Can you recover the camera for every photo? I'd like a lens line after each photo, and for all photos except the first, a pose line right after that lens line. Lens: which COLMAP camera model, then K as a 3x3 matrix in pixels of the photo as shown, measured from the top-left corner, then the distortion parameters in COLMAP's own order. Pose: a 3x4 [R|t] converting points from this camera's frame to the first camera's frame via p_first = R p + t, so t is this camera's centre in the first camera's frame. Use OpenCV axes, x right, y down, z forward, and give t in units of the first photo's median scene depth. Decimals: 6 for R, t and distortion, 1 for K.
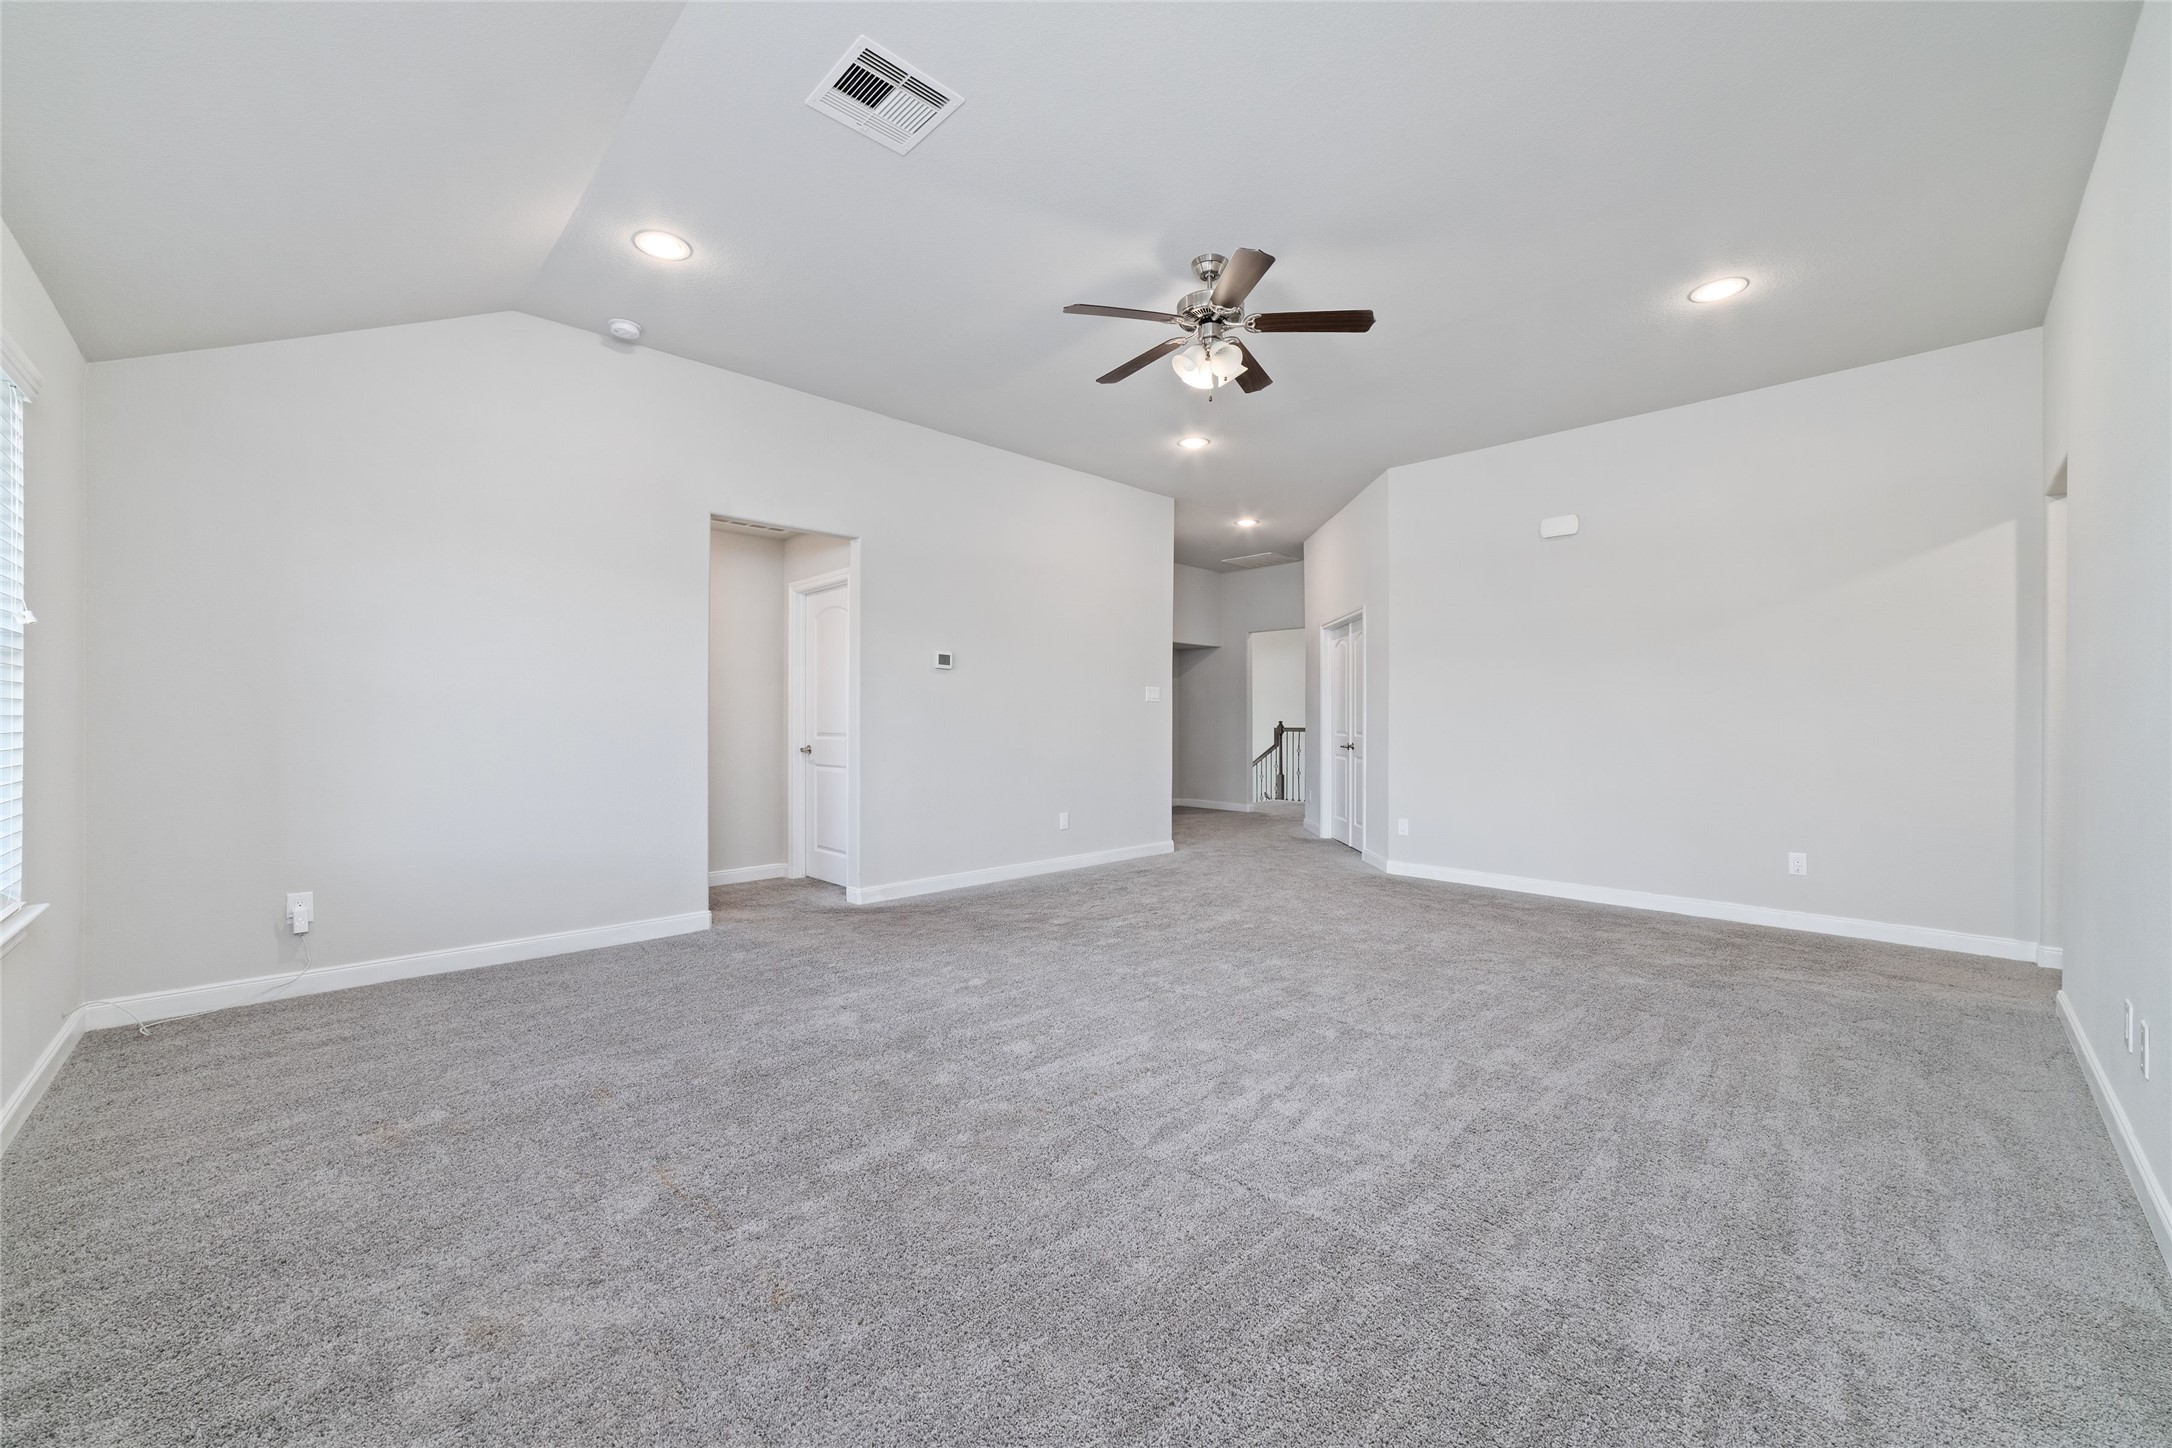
lens RADIAL K [[829.2, 0, 1085.9], [0, 829.2, 722.4], [0, 0, 1]] dist [-0.017193, 0.004033]
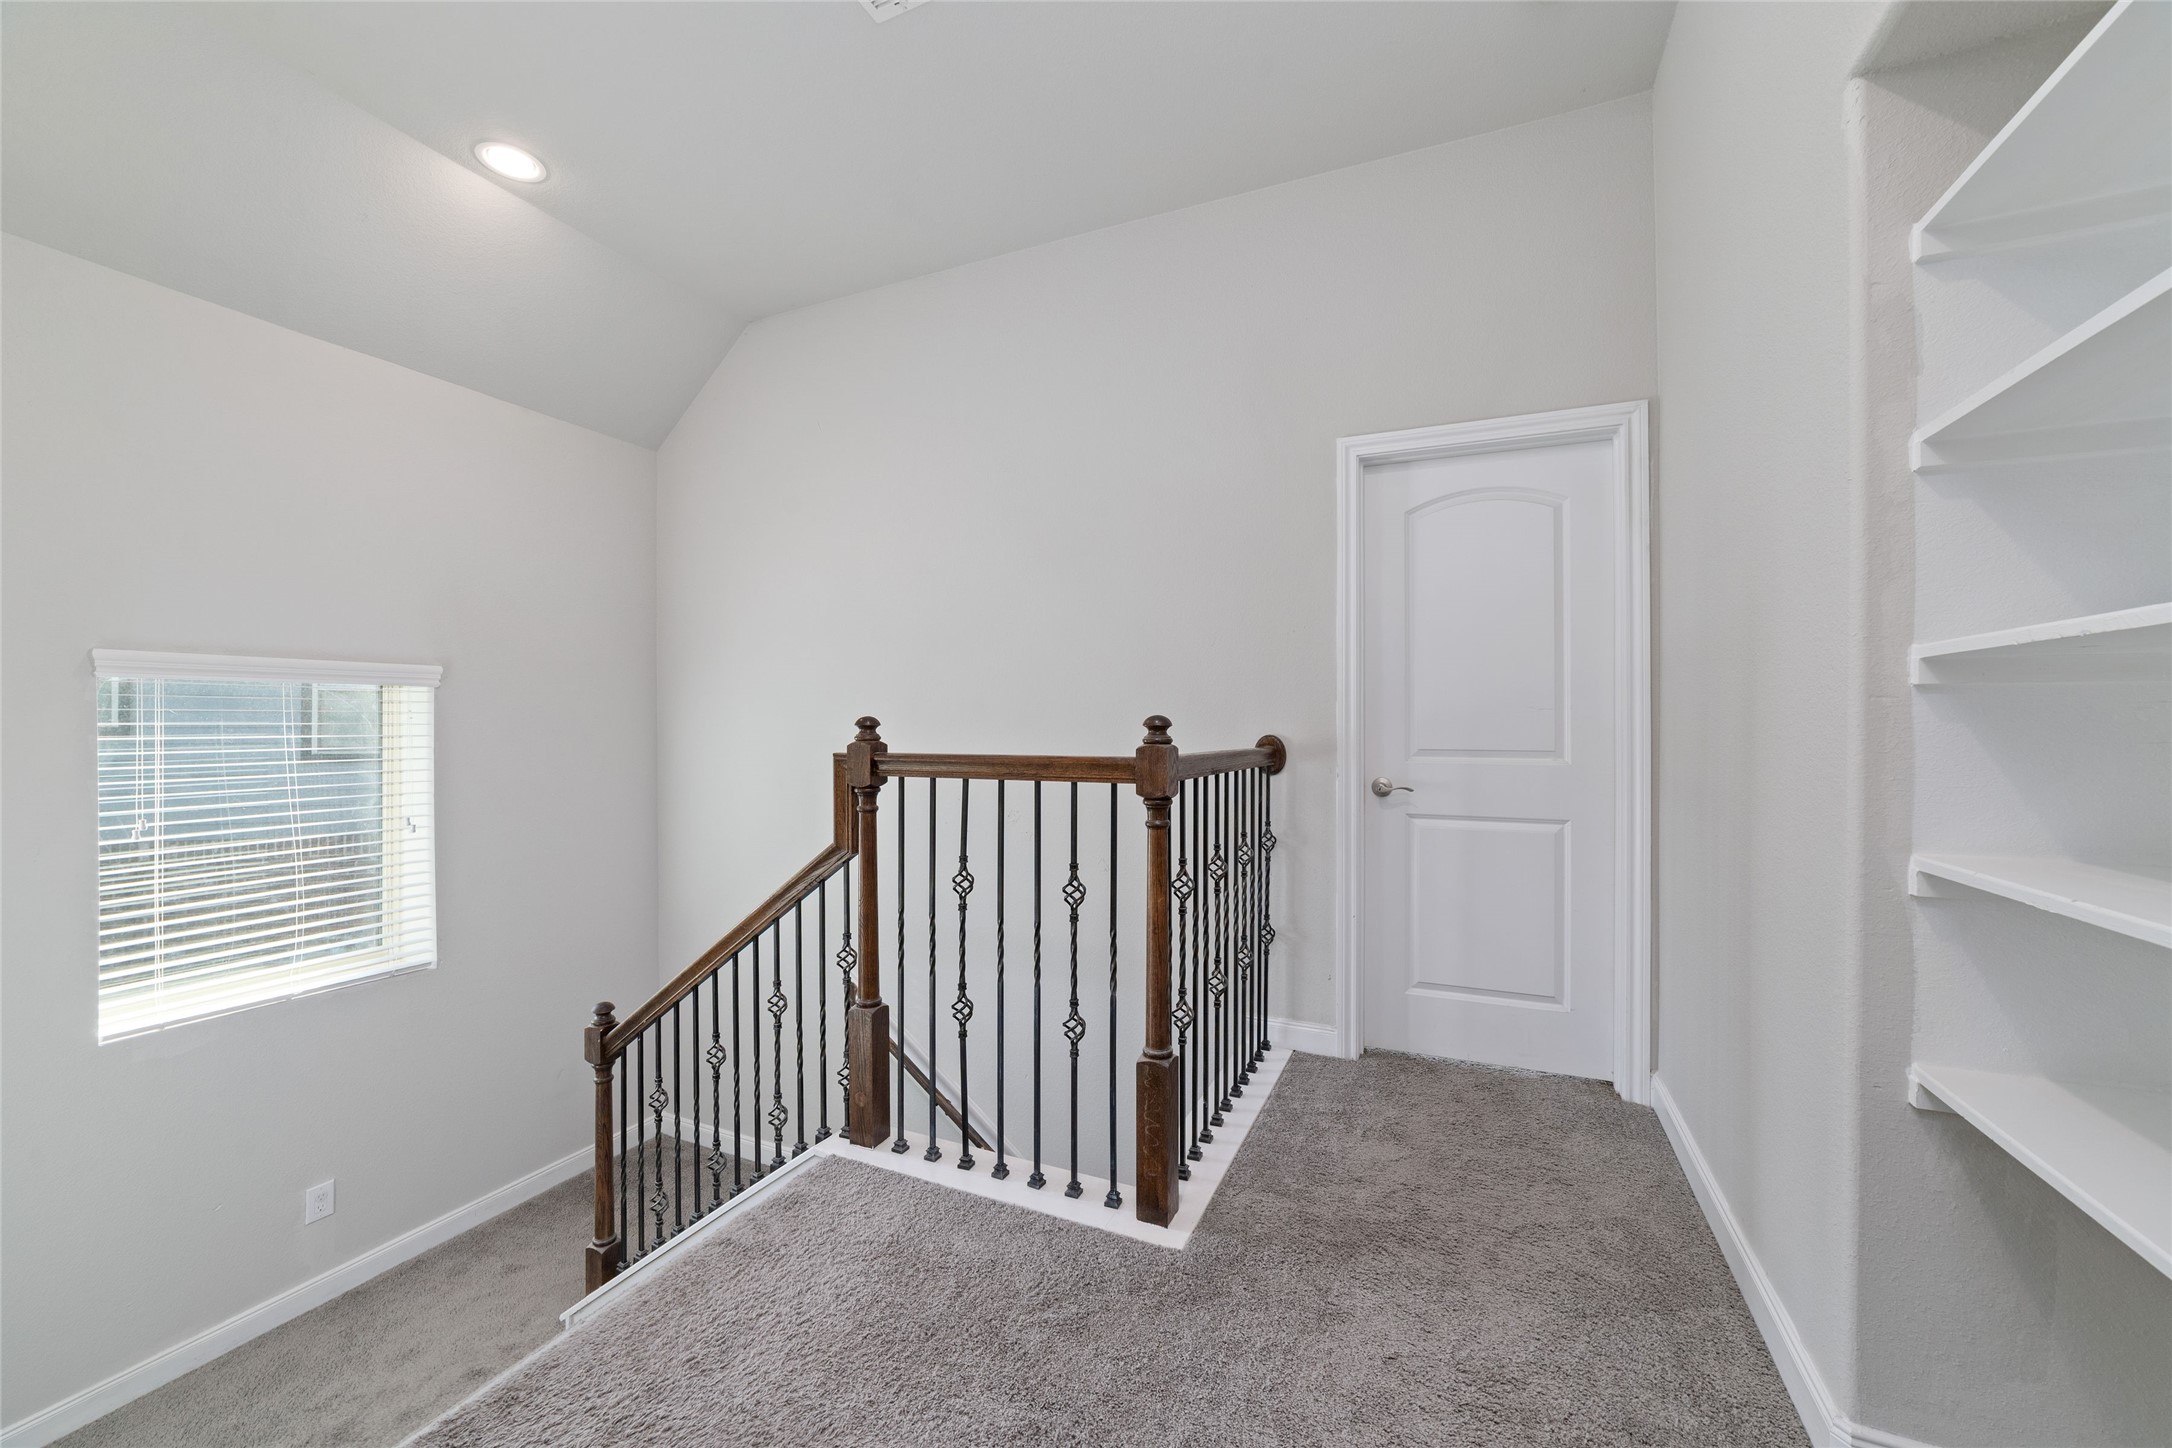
lens RADIAL K [[829.2, 0, 1093.3], [0, 829.2, 729.1], [0, 0, 1]] dist [-0.017193, 0.004033]
pose [[0.922879, -0.002091, 0.385085, 0.210406], [-0.002923, 0.999918, 0.012434, -0.001611], [-0.385079, -0.012600, 0.922797, 0.811166]]
